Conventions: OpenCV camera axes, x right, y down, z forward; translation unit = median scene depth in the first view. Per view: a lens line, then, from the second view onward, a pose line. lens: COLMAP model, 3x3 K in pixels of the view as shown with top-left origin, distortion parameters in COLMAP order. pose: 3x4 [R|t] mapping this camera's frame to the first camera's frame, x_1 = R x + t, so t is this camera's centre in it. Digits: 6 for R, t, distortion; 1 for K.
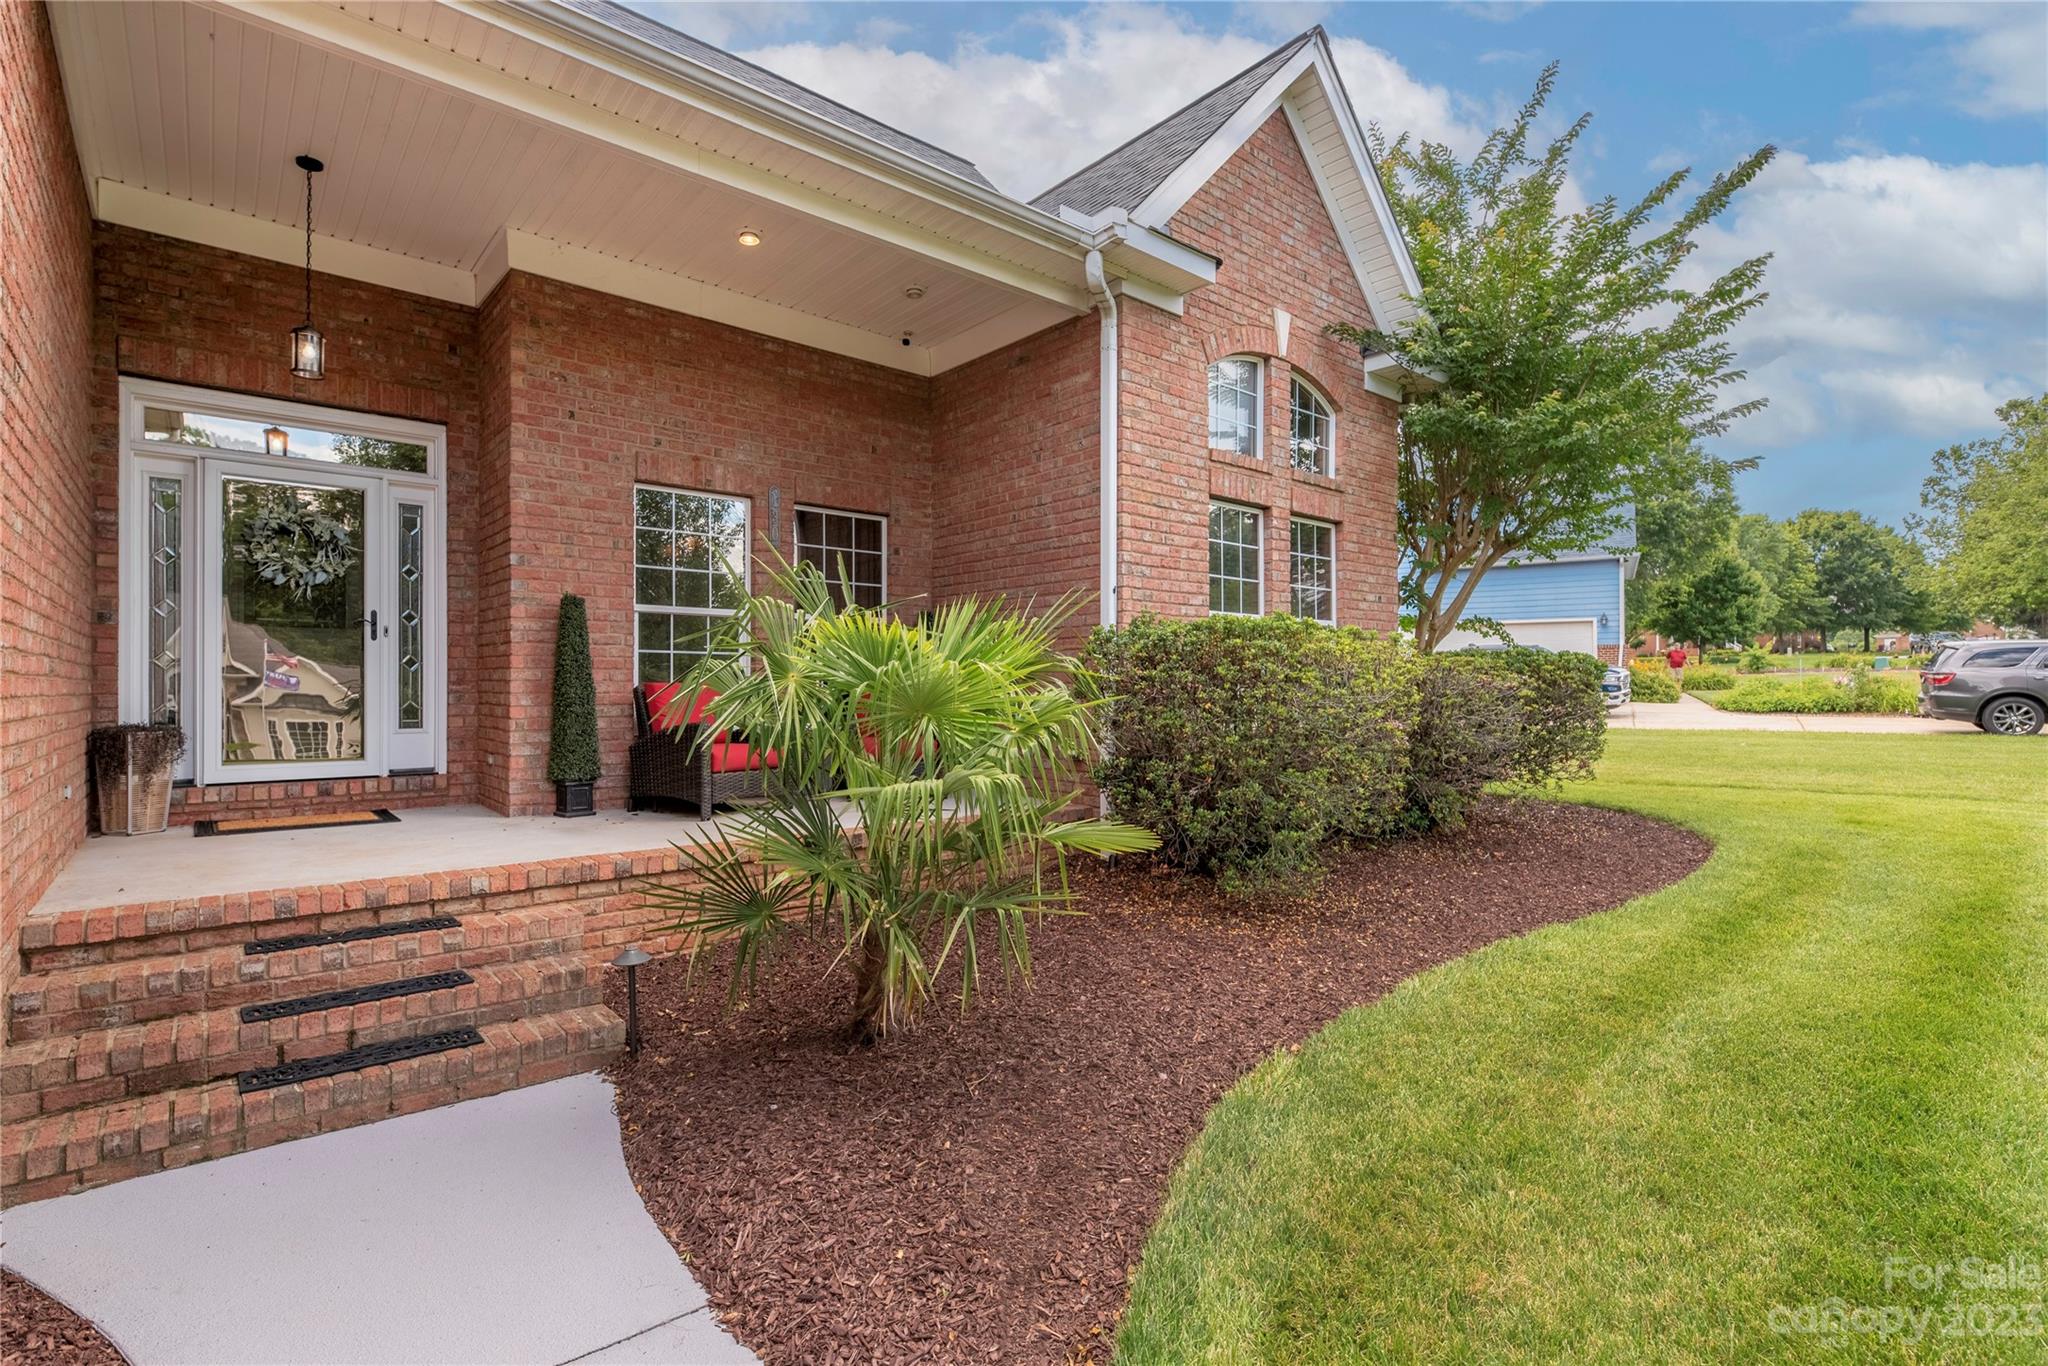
lens RADIAL K [[950.2, 0, 1020.0], [0, 950.2, 683.9], [0, 0, 1]] dist [0.001061, -0.000068]
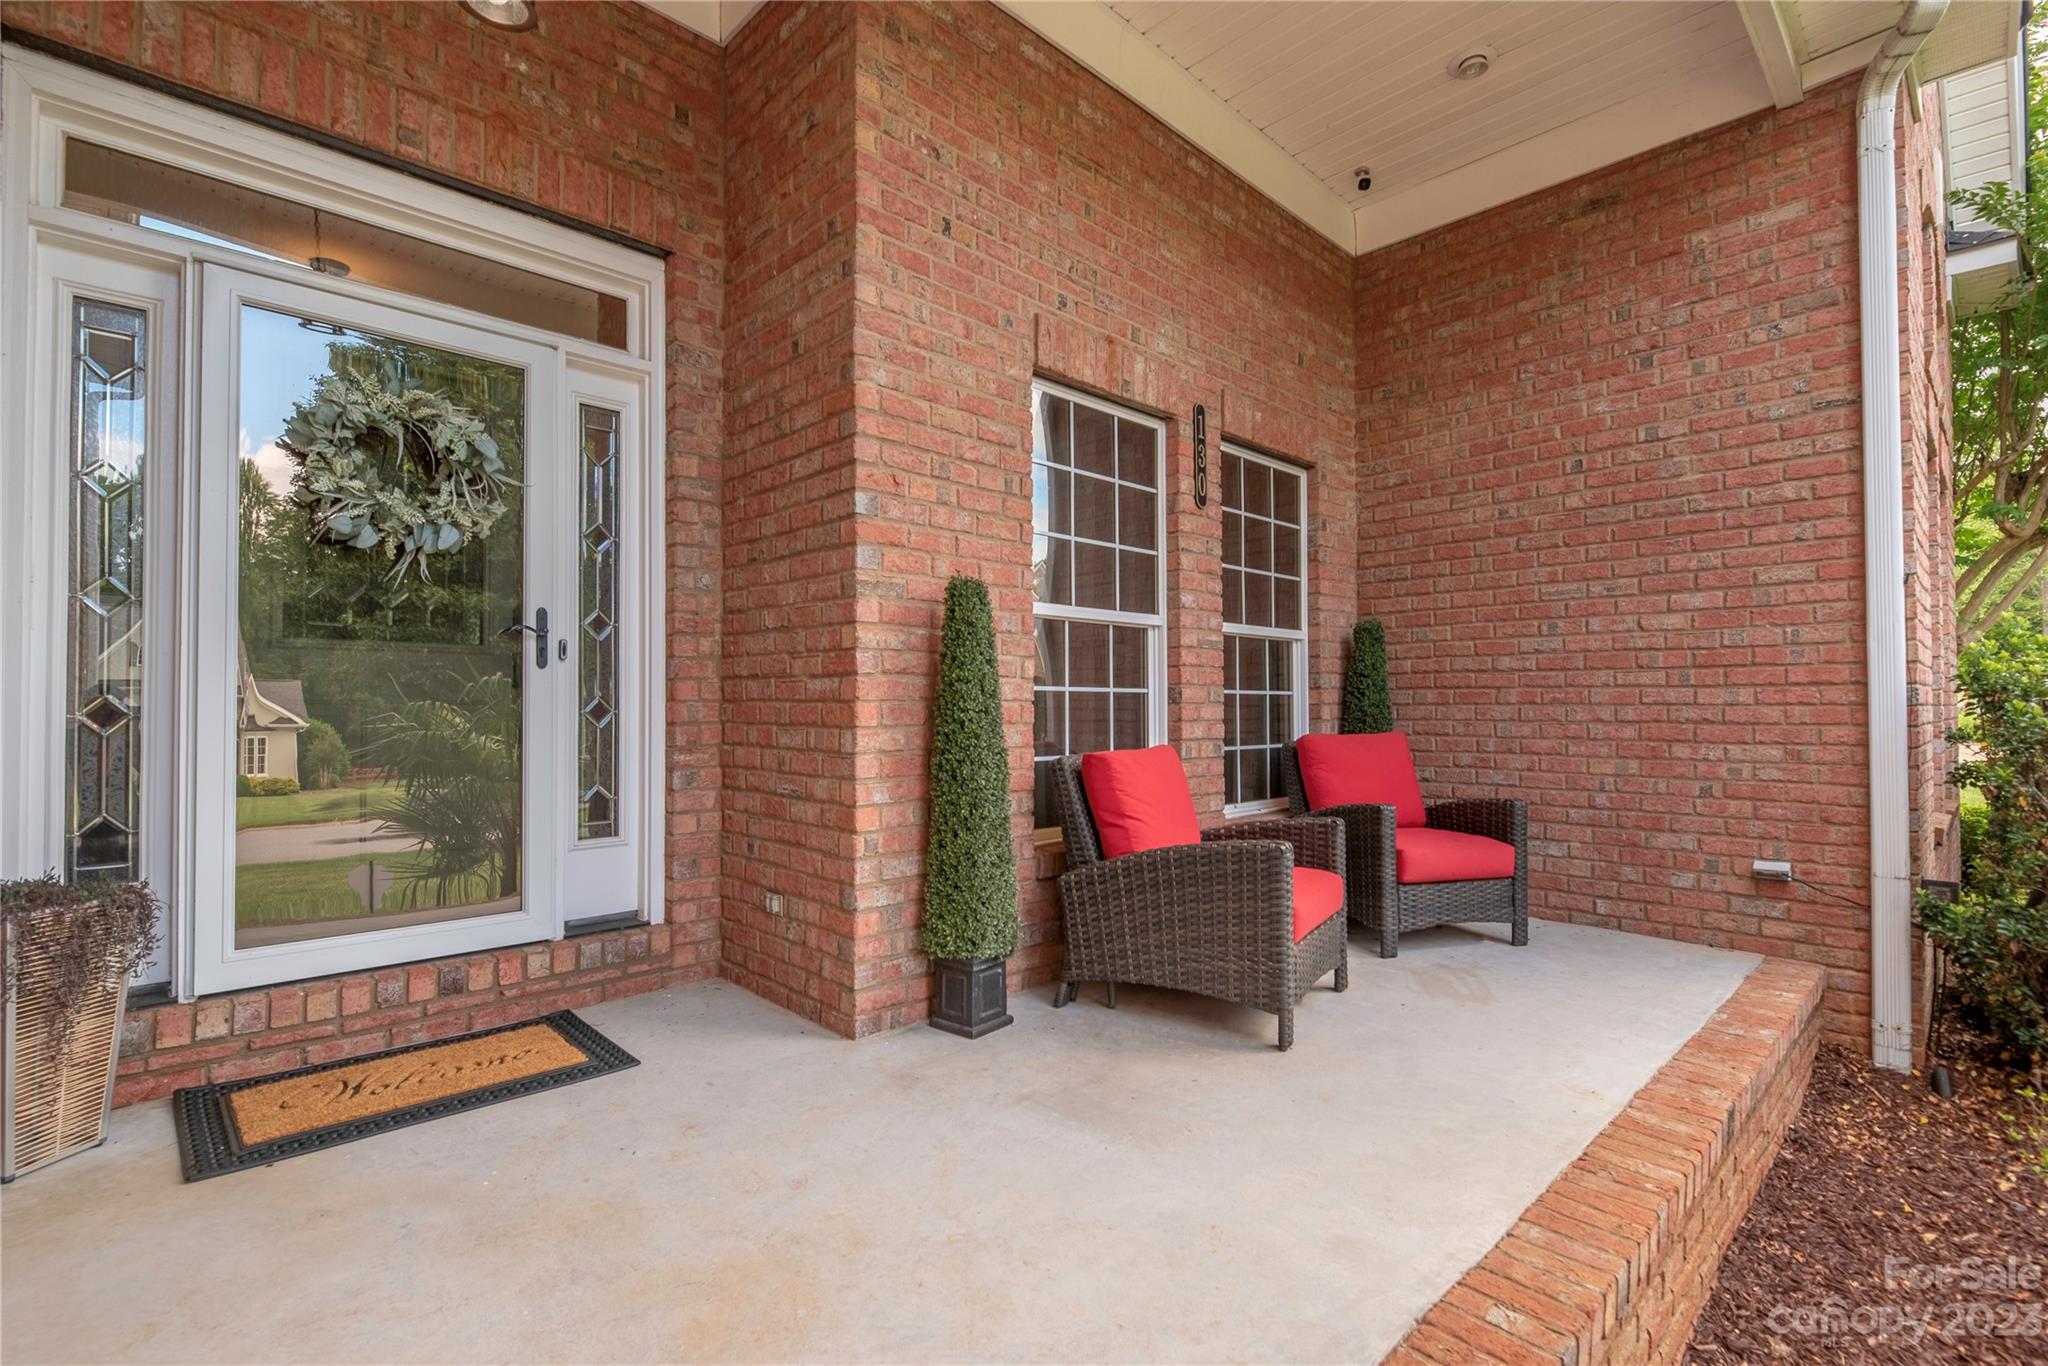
lens RADIAL K [[938.0, 0, 1025.7], [0, 938.0, 691.7], [0, 0, 1]] dist [0.002506, -0.001919]
pose [[0.998573, 0.001200, 0.053382, -0.446146], [-0.000599, 0.999936, -0.011262, -0.027710], [-0.053392, 0.011214, 0.998511, 0.487977]]
